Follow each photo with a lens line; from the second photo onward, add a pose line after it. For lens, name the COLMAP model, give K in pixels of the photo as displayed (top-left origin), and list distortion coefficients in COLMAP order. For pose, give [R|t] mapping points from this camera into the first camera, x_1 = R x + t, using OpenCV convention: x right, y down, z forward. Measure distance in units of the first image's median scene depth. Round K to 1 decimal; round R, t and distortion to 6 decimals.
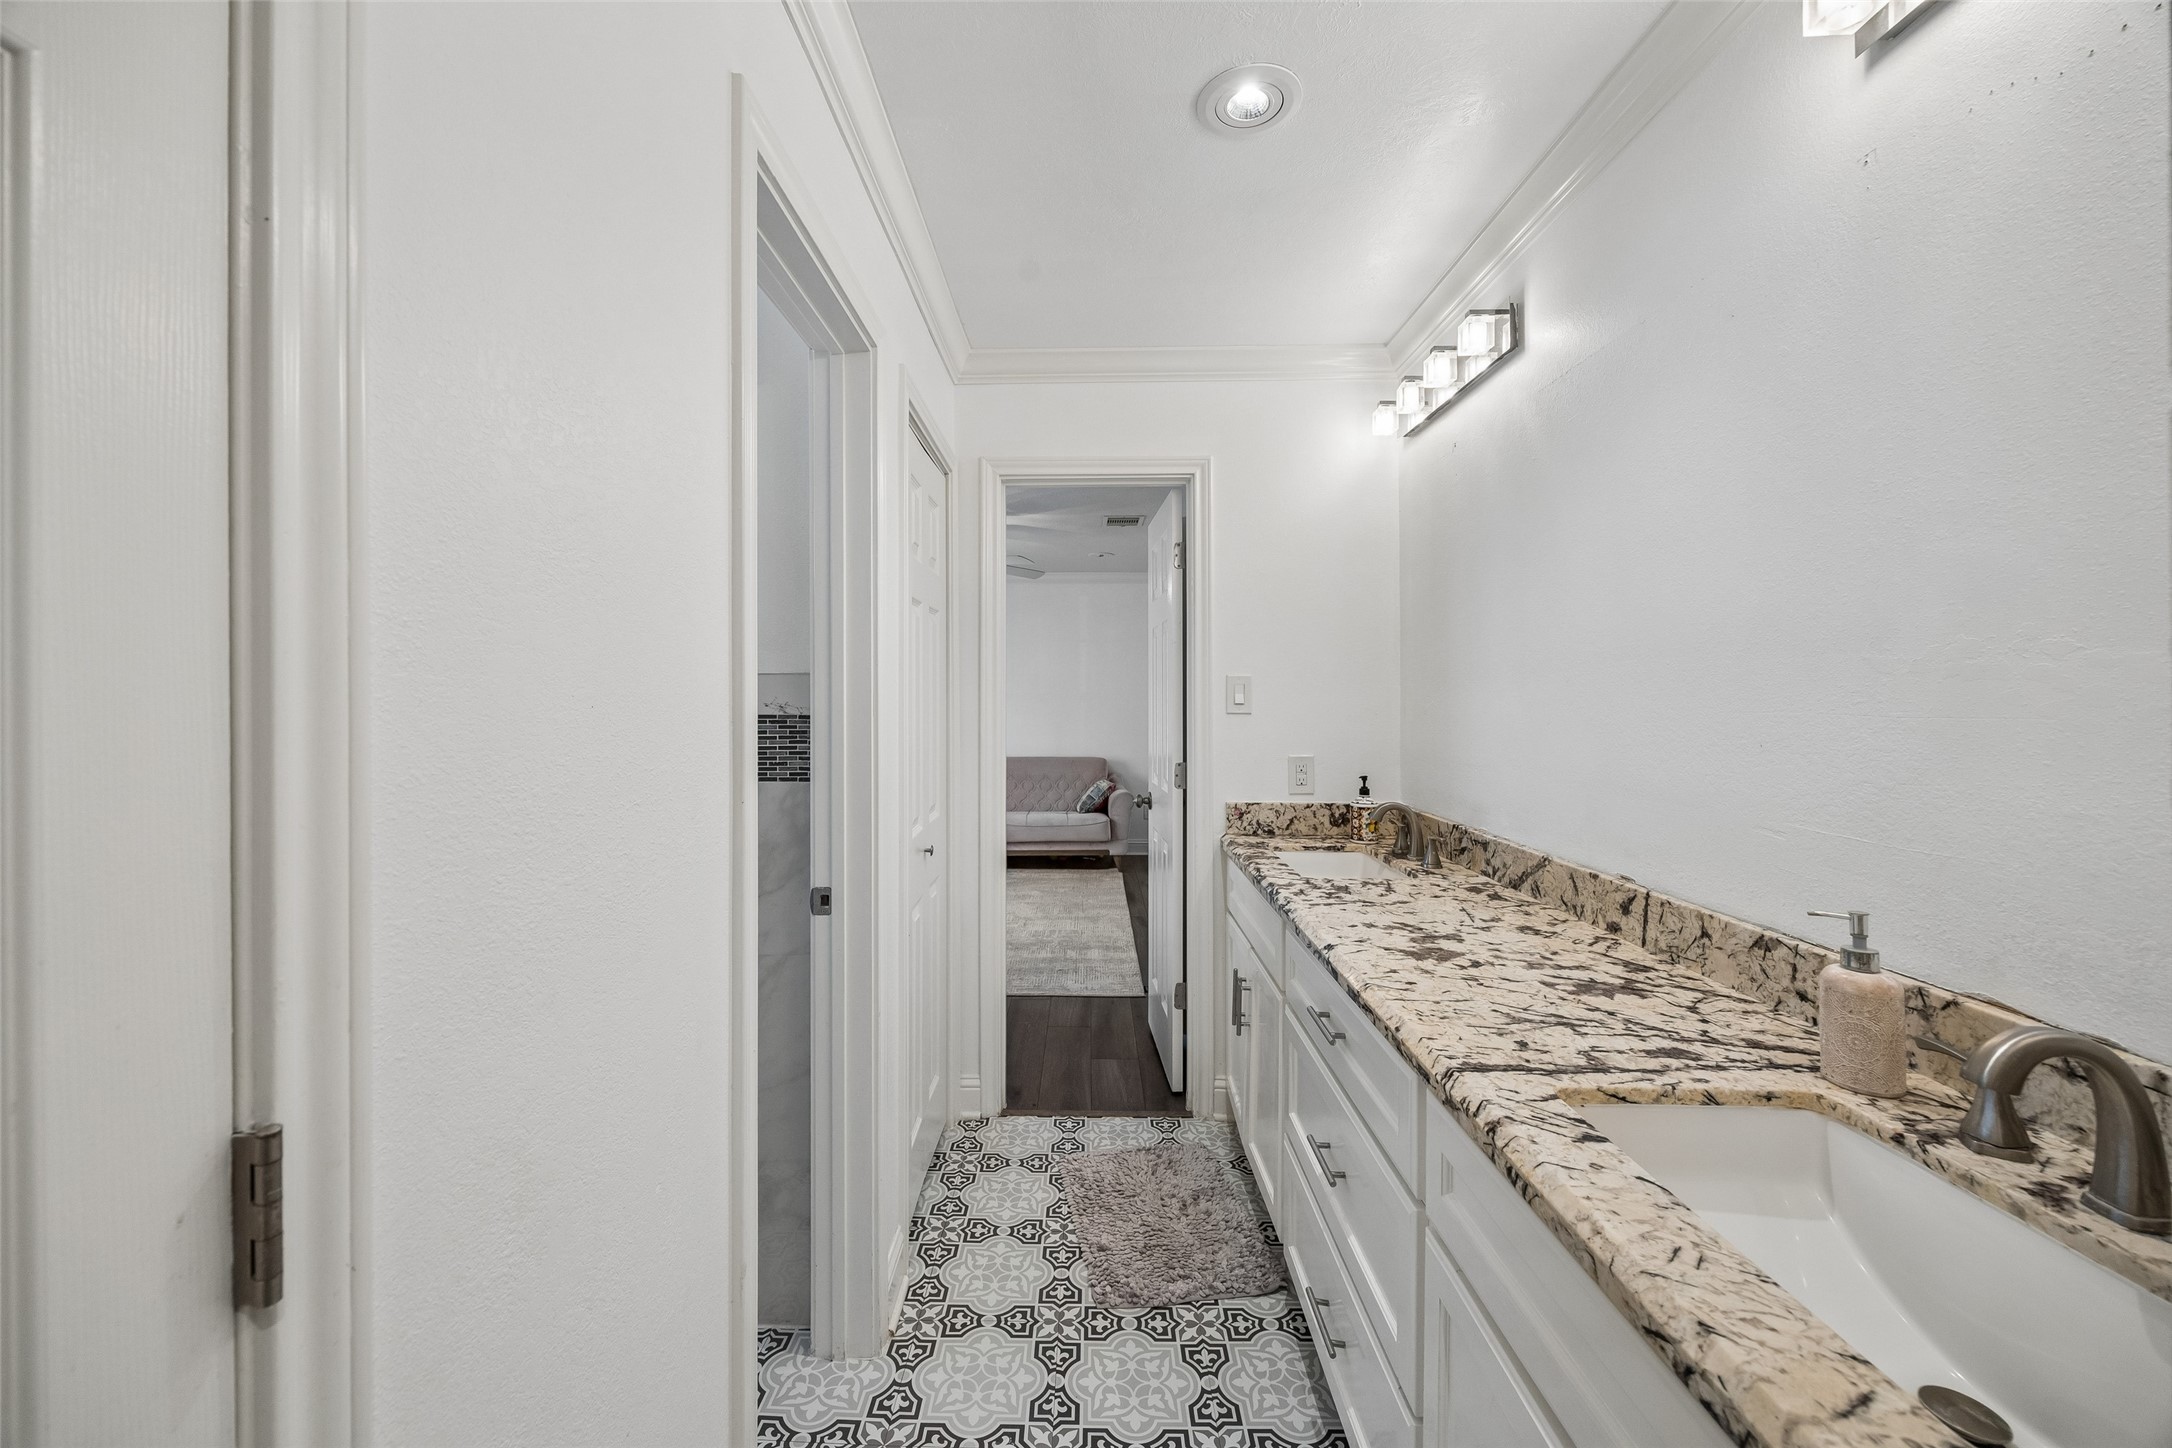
lens RADIAL K [[836.8, 0, 1071.6], [0, 836.8, 705.8], [0, 0, 1]] dist [0.000765, 0.000100]
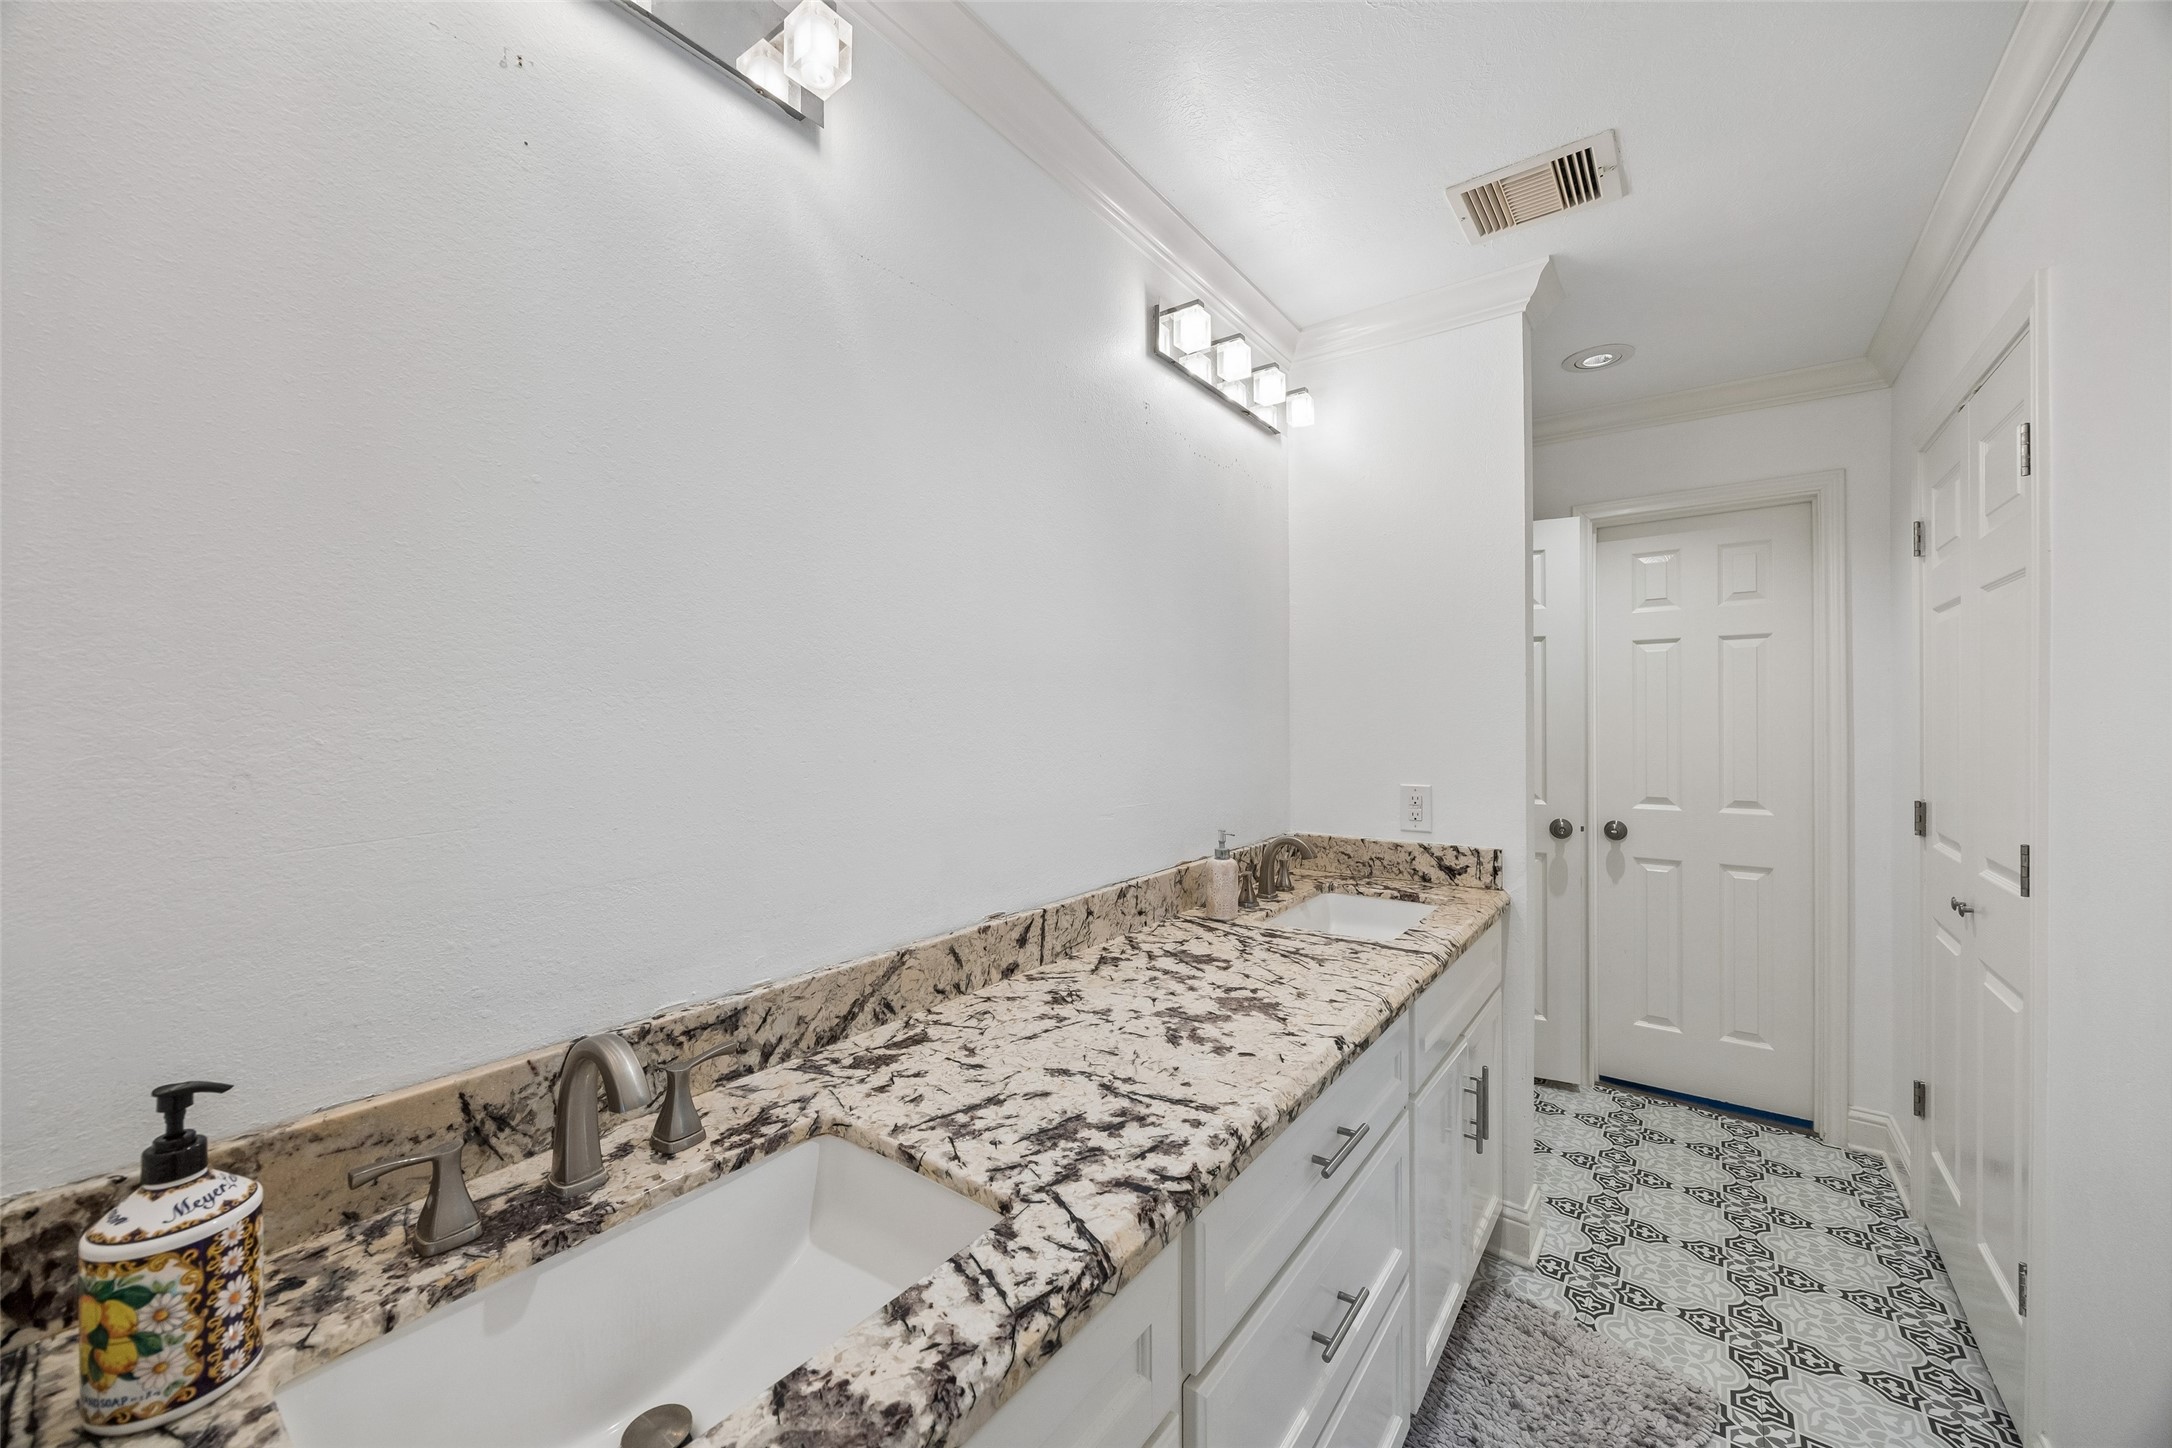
lens RADIAL K [[815.3, 0, 1076.6], [0, 815.3, 712.7], [0, 0, 1]] dist [-0.004295, -0.000262]
pose [[-0.804949, 0.004864, 0.593323, 0.060820], [0.009095, 0.999950, 0.004142, -0.027576], [-0.593274, 0.008731, -0.804954, 1.995507]]
